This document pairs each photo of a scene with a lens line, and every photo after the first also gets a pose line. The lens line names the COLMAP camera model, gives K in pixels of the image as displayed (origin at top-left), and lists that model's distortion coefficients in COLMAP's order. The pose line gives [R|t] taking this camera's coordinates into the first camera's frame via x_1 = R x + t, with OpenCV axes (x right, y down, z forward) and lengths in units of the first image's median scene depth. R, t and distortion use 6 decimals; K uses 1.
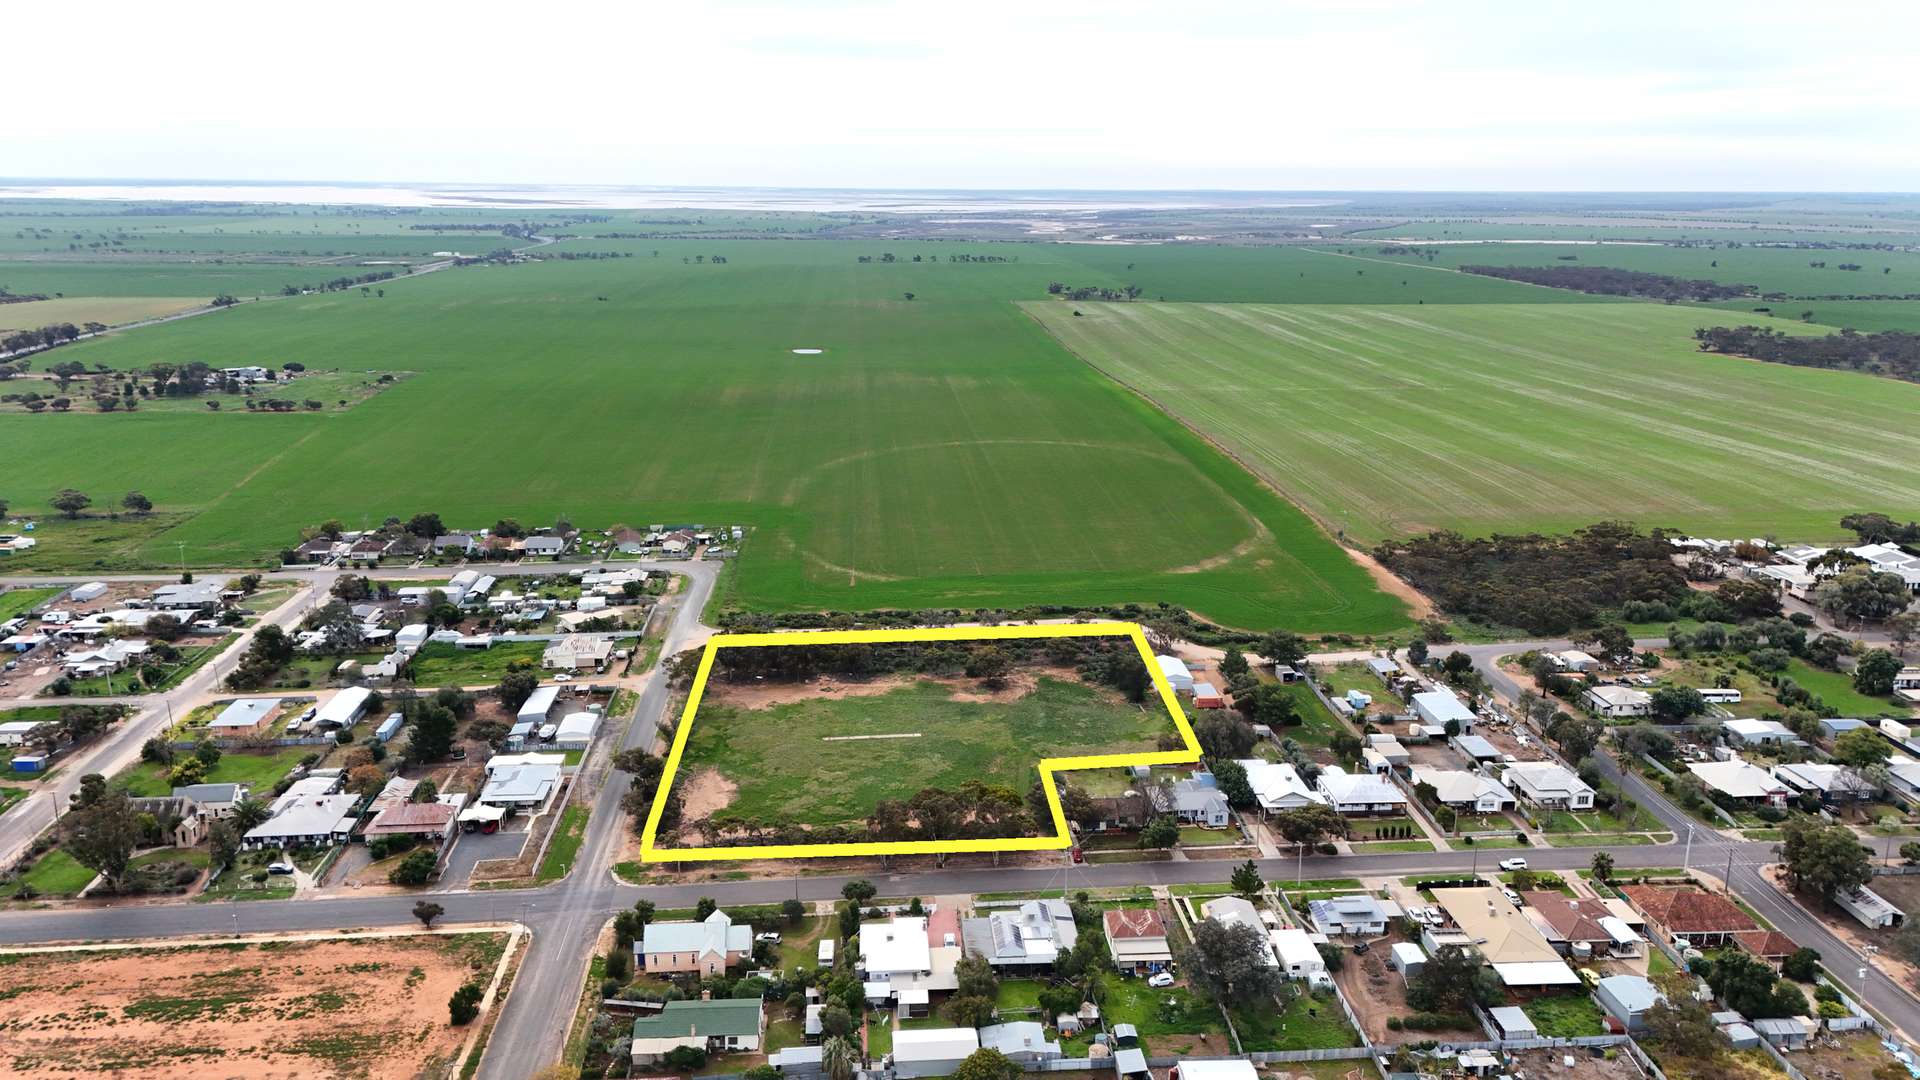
lens RADIAL K [[1403.6, 0, 962.2], [0, 1403.6, 529.9], [0, 0, 1]] dist [0.107630, -0.140478]
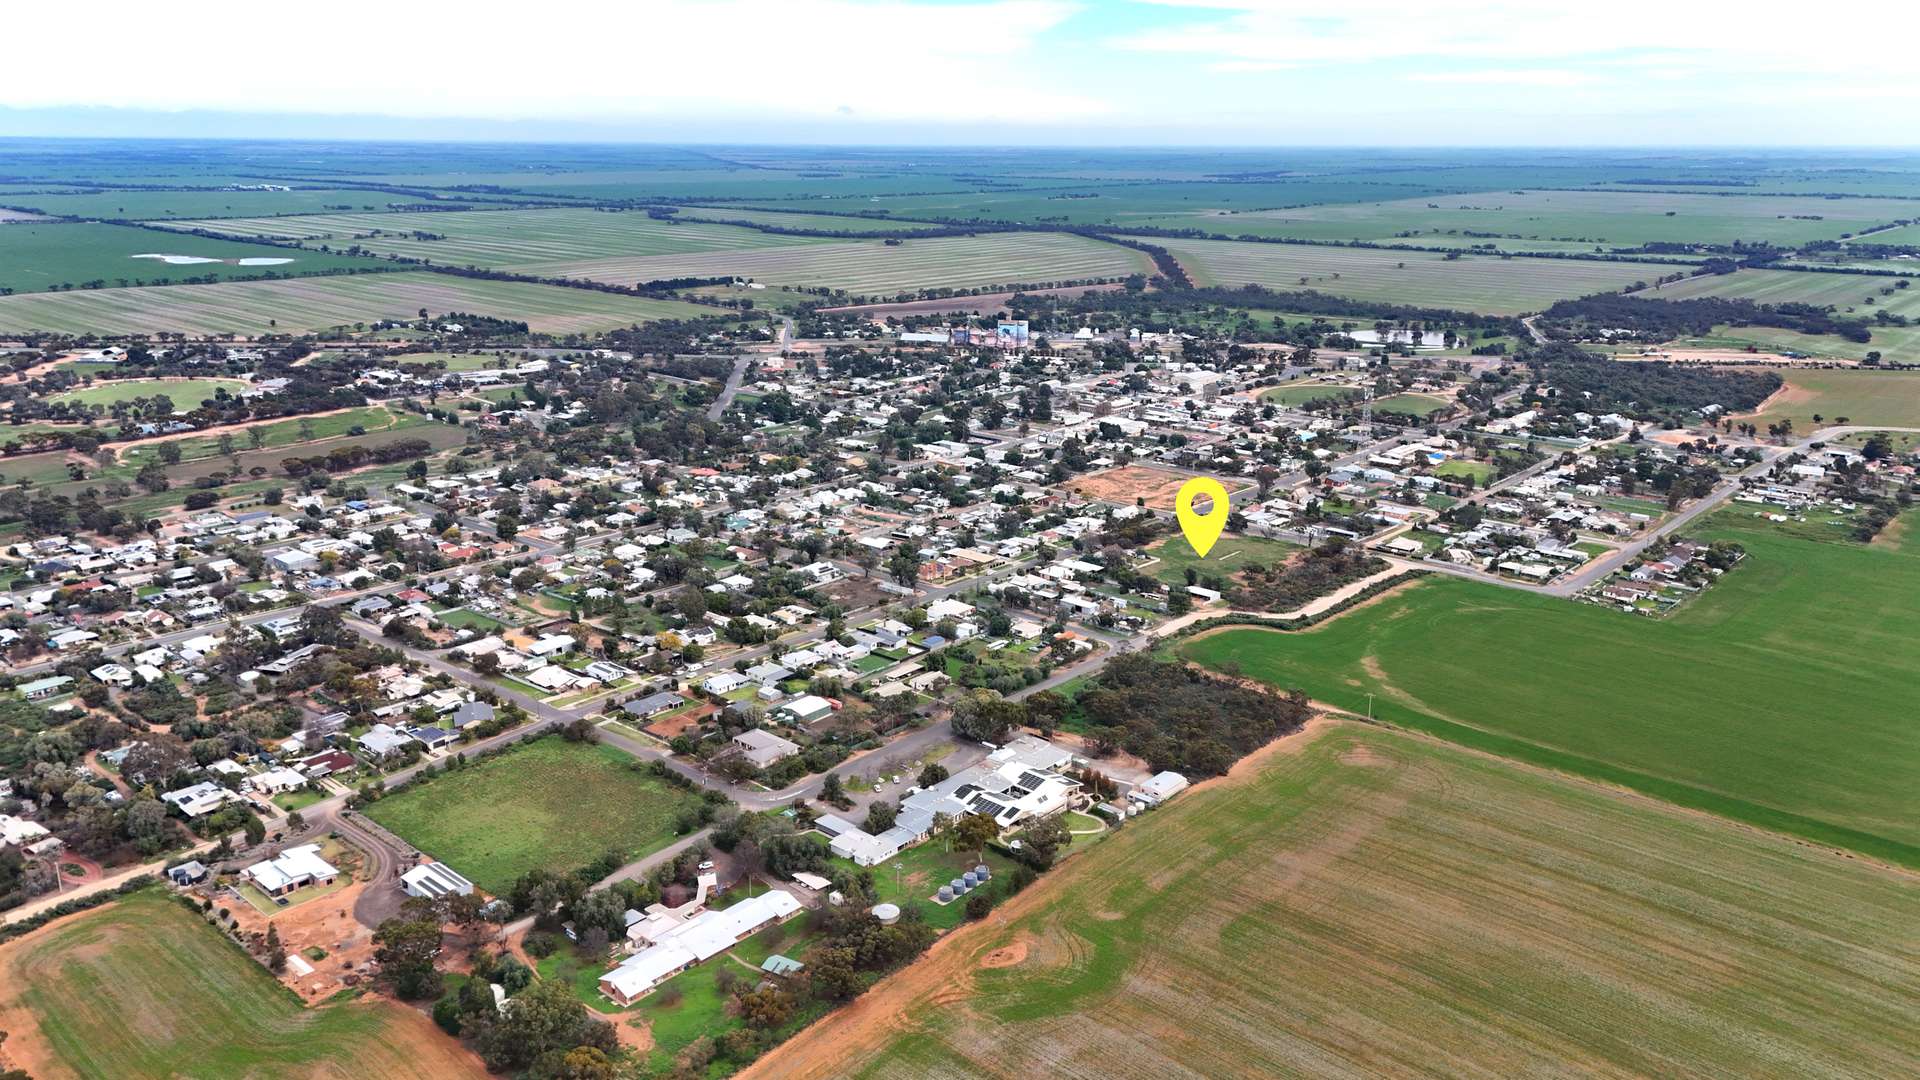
lens RADIAL K [[1388.3, 0, 958.0], [0, 1388.3, 567.1], [0, 0, 1]] dist [0.077842, -0.076690]
pose [[-0.721532, 0.193208, -0.664878, 1.723829], [-0.176734, 0.877073, 0.446664, -0.755593], [0.669445, 0.439789, -0.598689, 1.987502]]
